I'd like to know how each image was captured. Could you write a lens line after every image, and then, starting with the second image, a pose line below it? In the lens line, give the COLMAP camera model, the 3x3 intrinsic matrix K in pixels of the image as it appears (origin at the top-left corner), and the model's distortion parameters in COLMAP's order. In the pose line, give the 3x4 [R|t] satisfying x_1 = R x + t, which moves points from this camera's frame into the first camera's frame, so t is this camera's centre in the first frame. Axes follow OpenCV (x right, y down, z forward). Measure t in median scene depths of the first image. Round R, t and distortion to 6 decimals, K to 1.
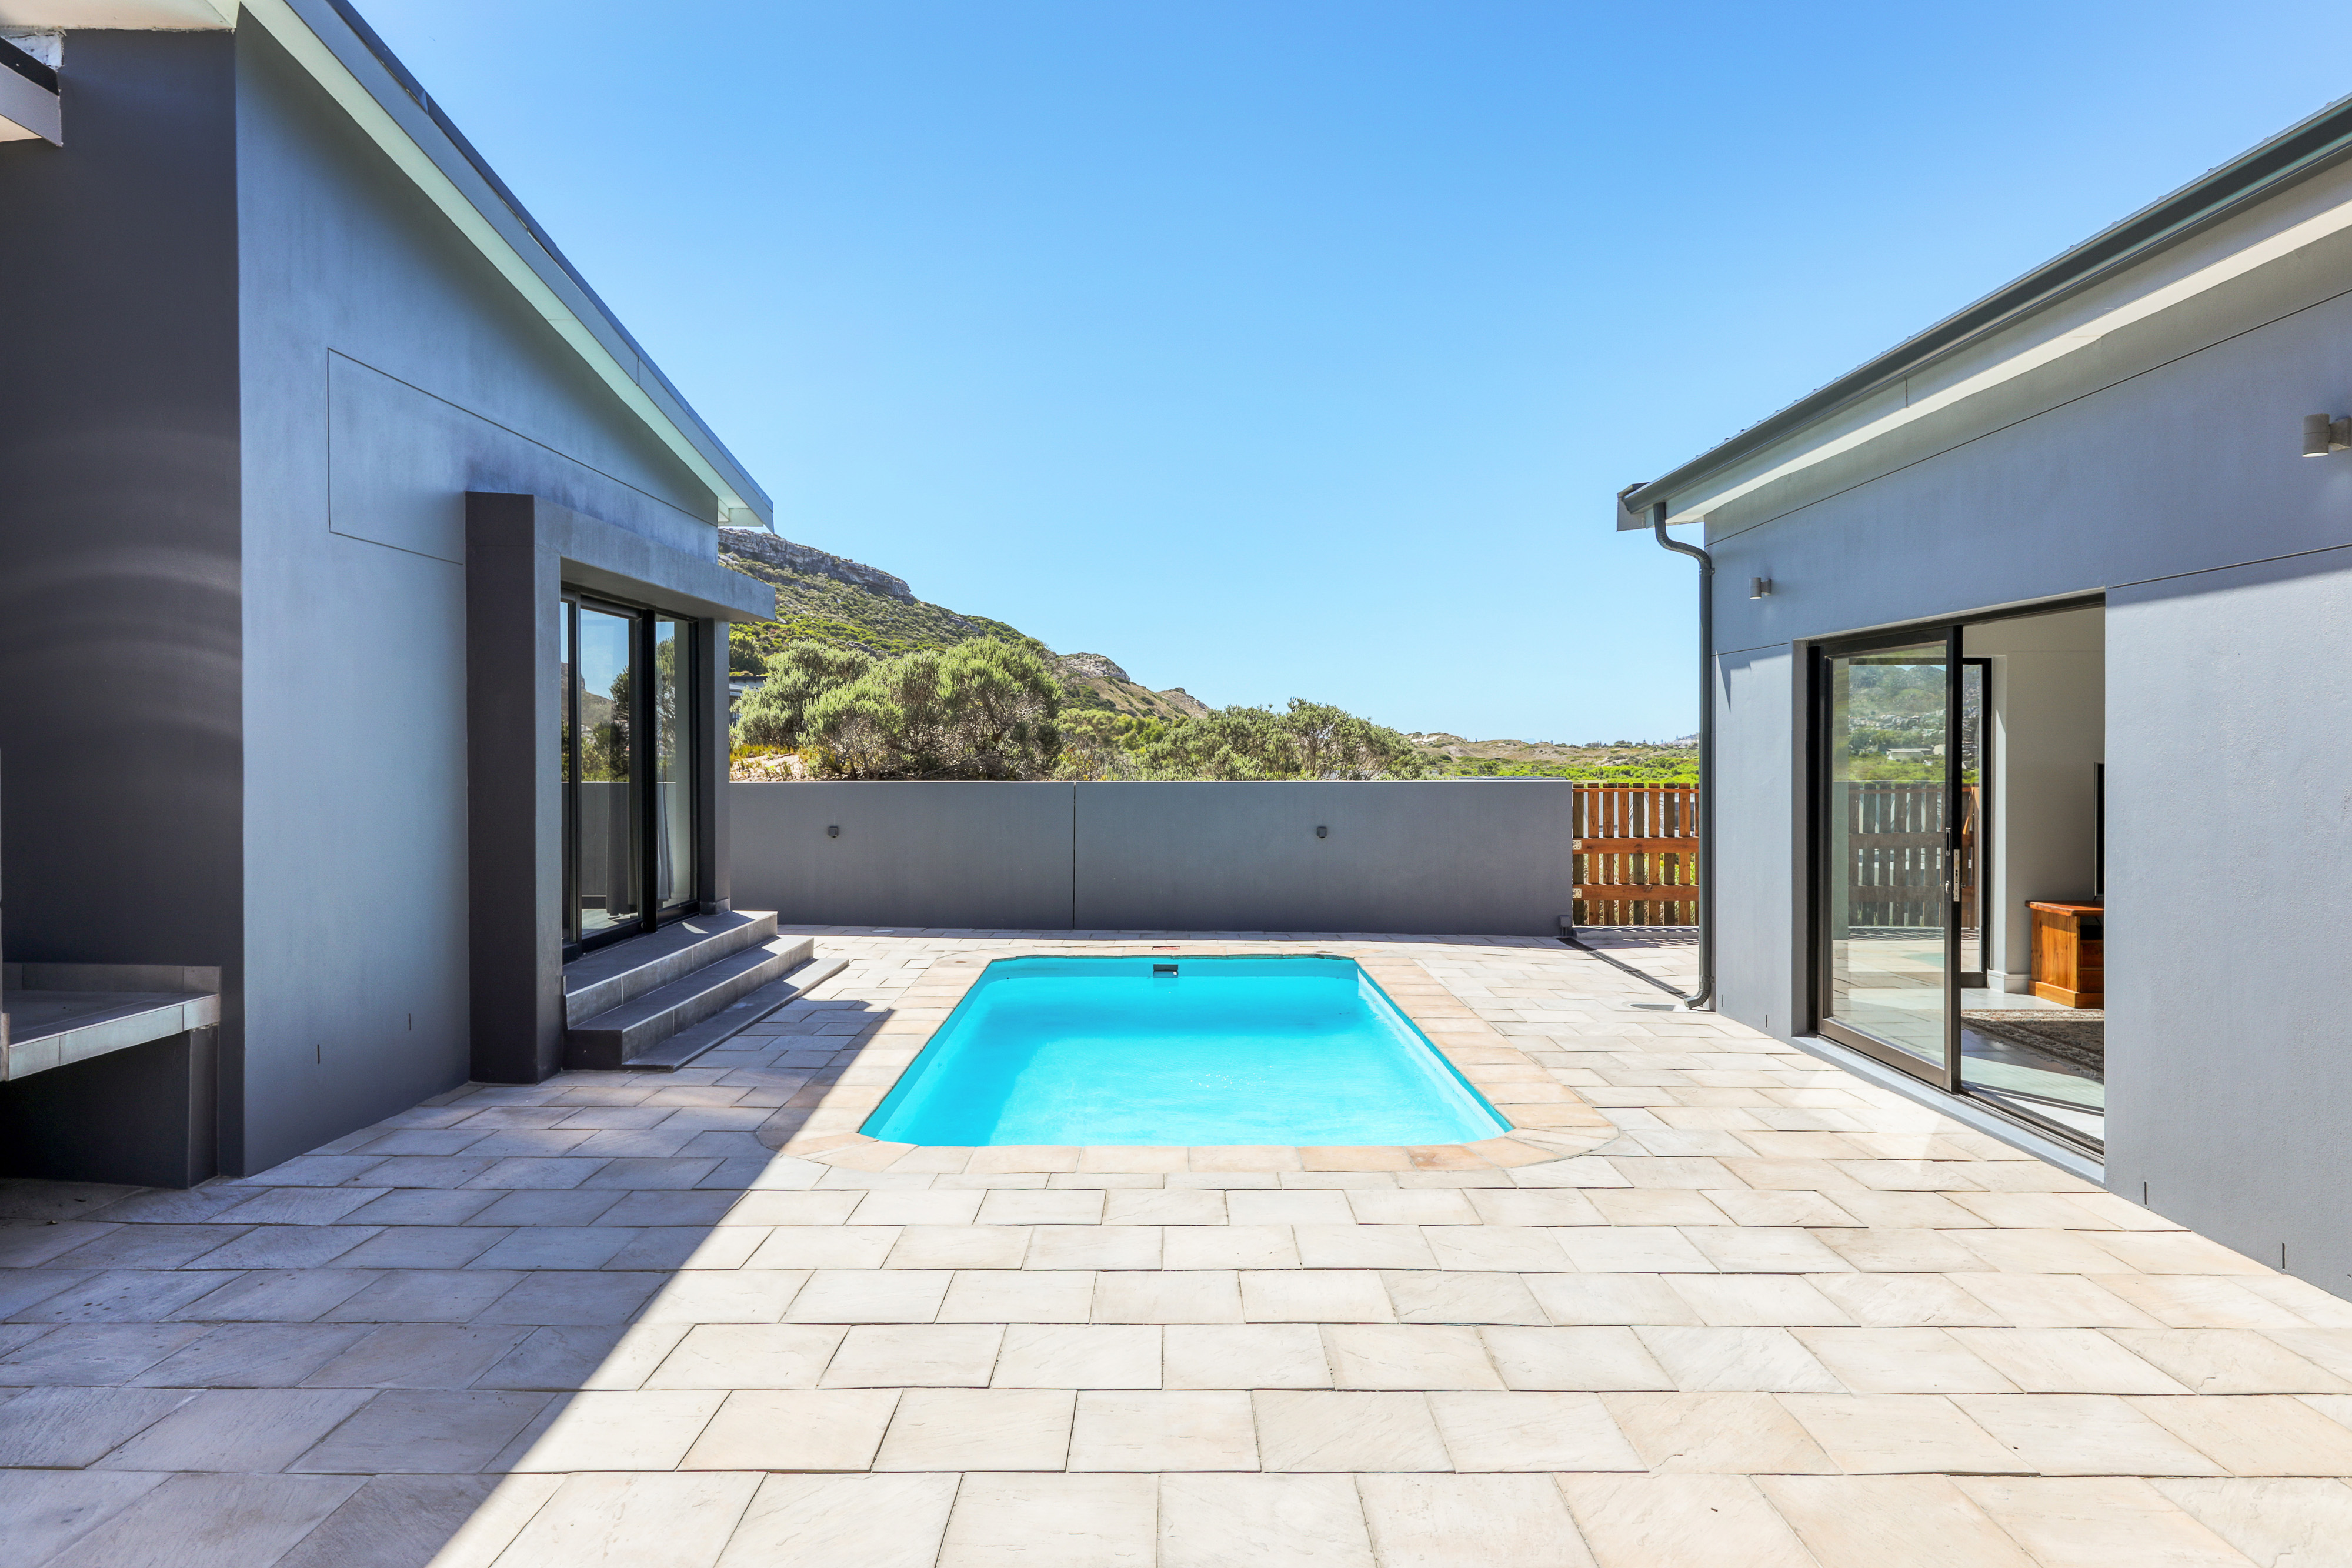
lens RADIAL K [[1482.3, 0, 1175.8], [0, 1482.3, 794.2], [0, 0, 1]] dist [0.004026, -0.000020]
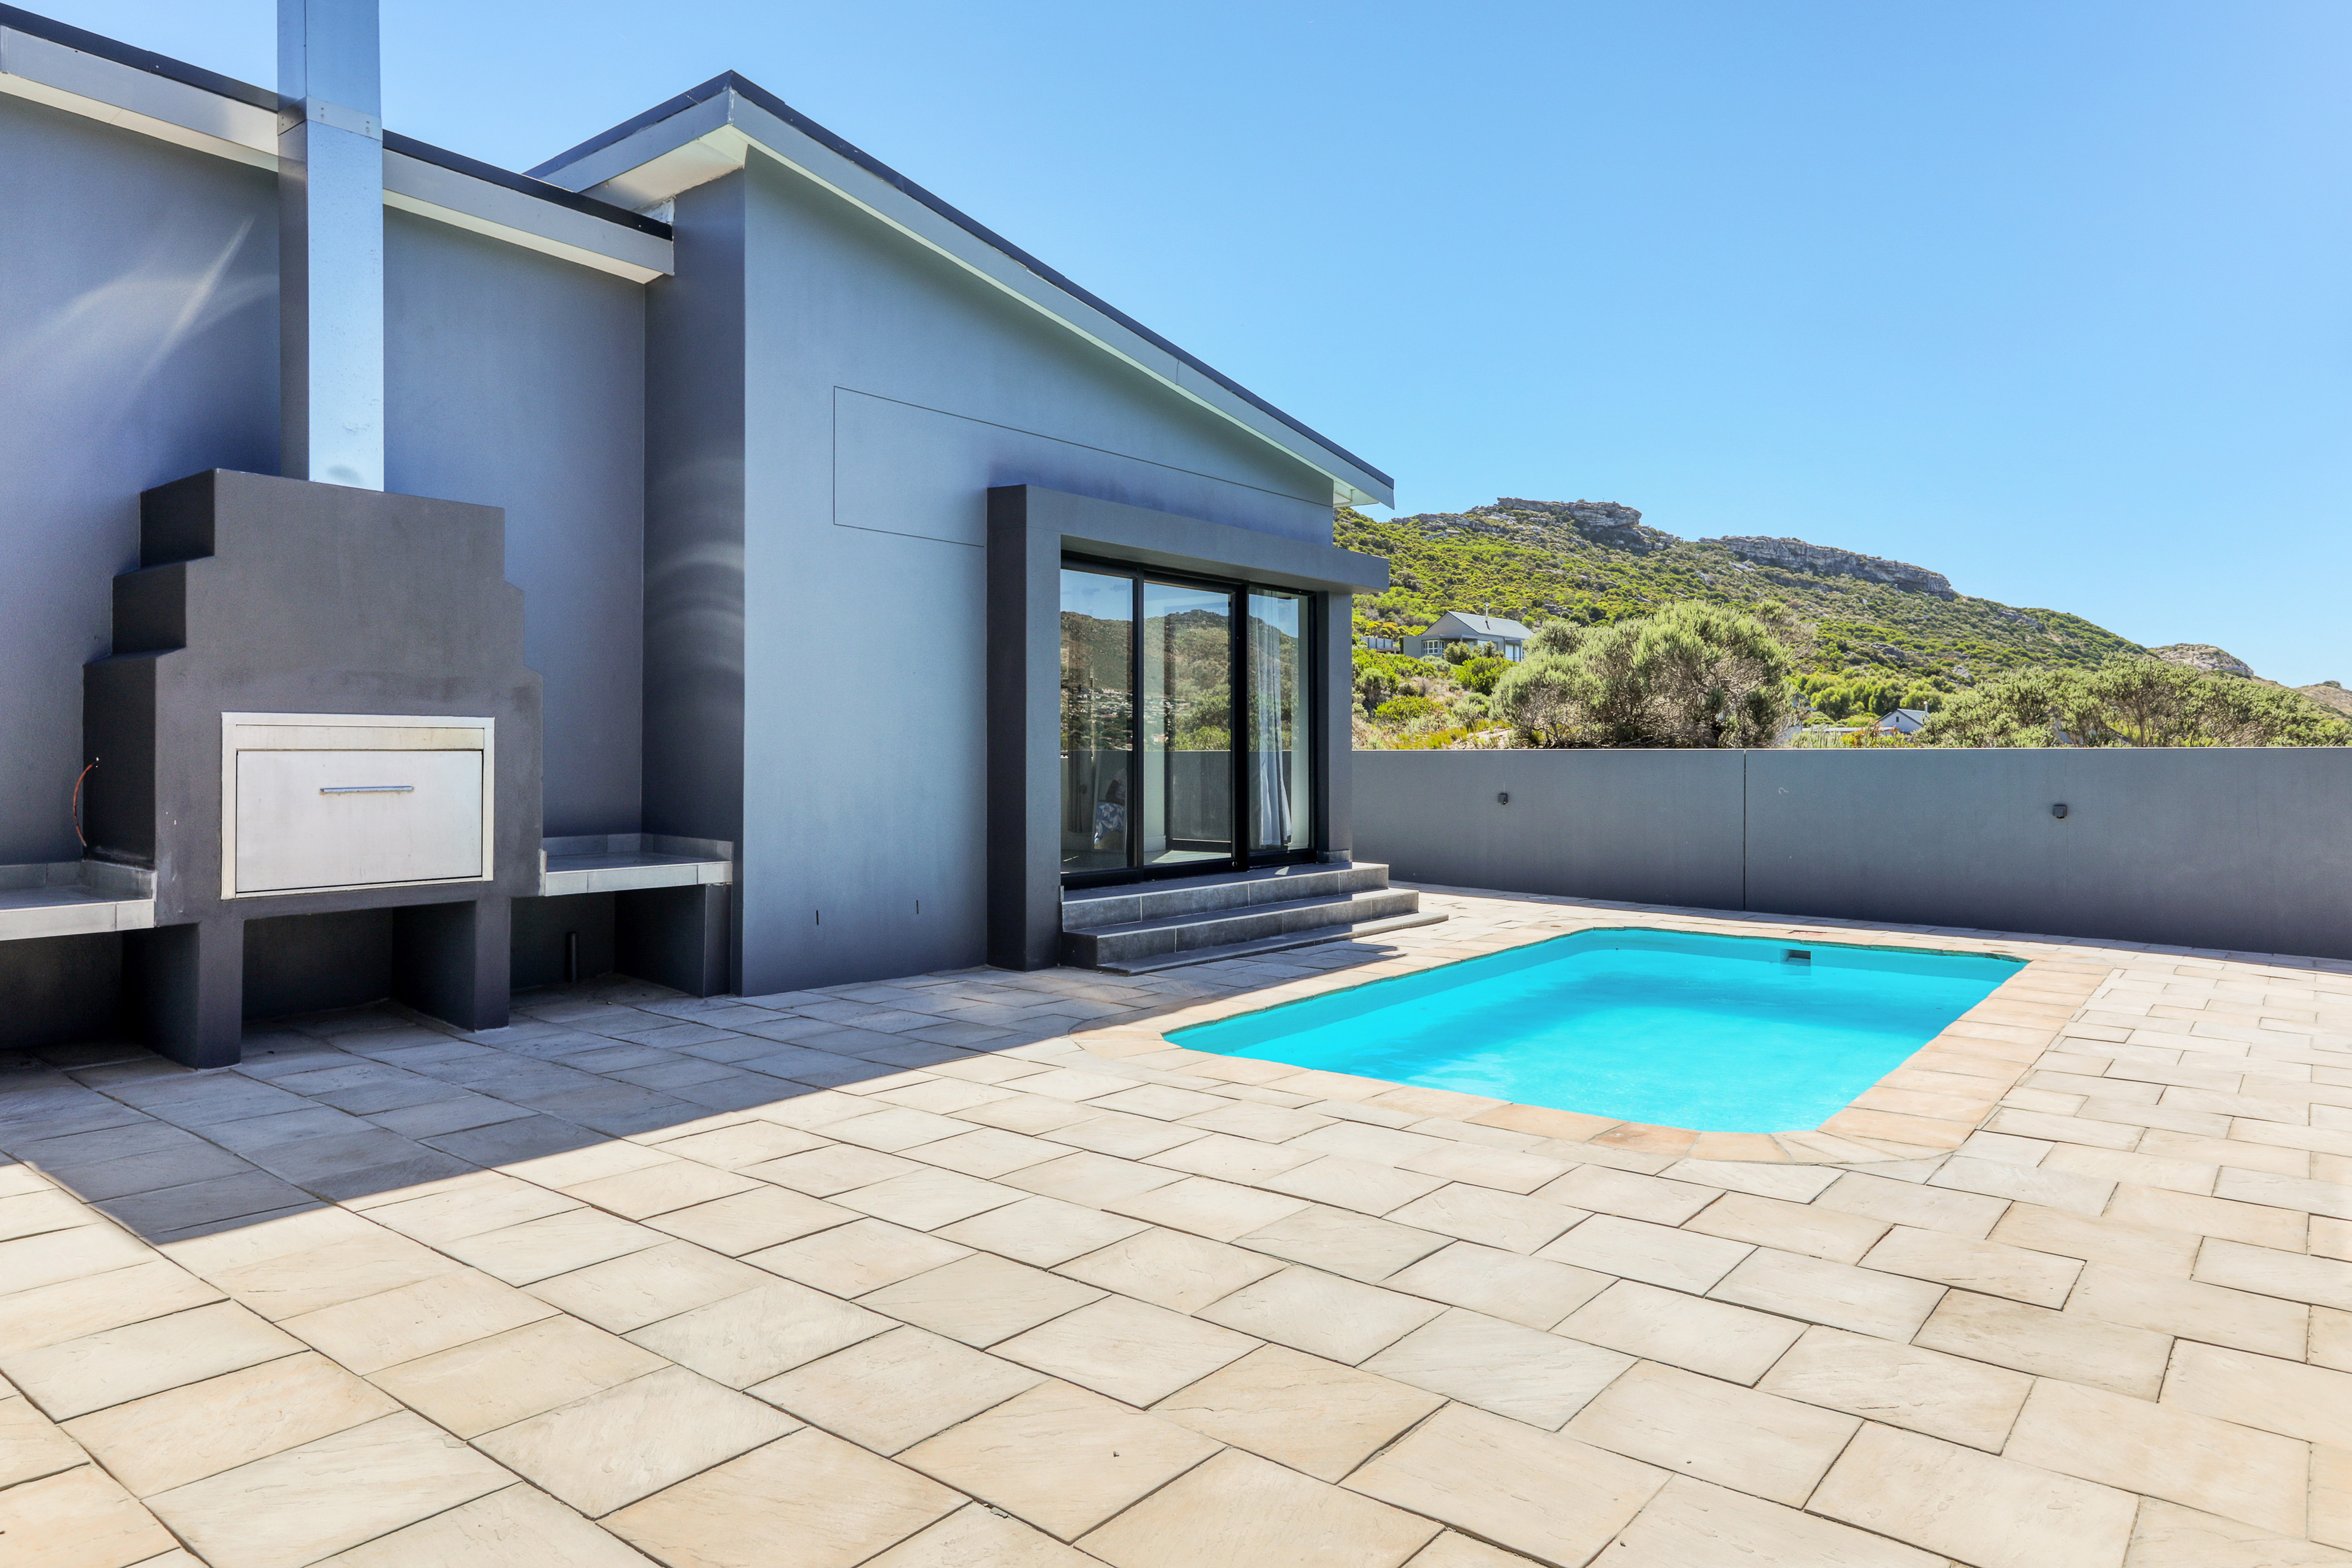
lens RADIAL K [[1439.0, 0, 1181.9], [0, 1439.0, 744.1], [0, 0, 1]] dist [0.018507, -0.002498]
pose [[0.783648, -0.002846, -0.621199, 0.481318], [-0.021710, 0.999253, -0.031966, 0.055706], [0.620826, 0.038537, 0.783001, 0.194734]]
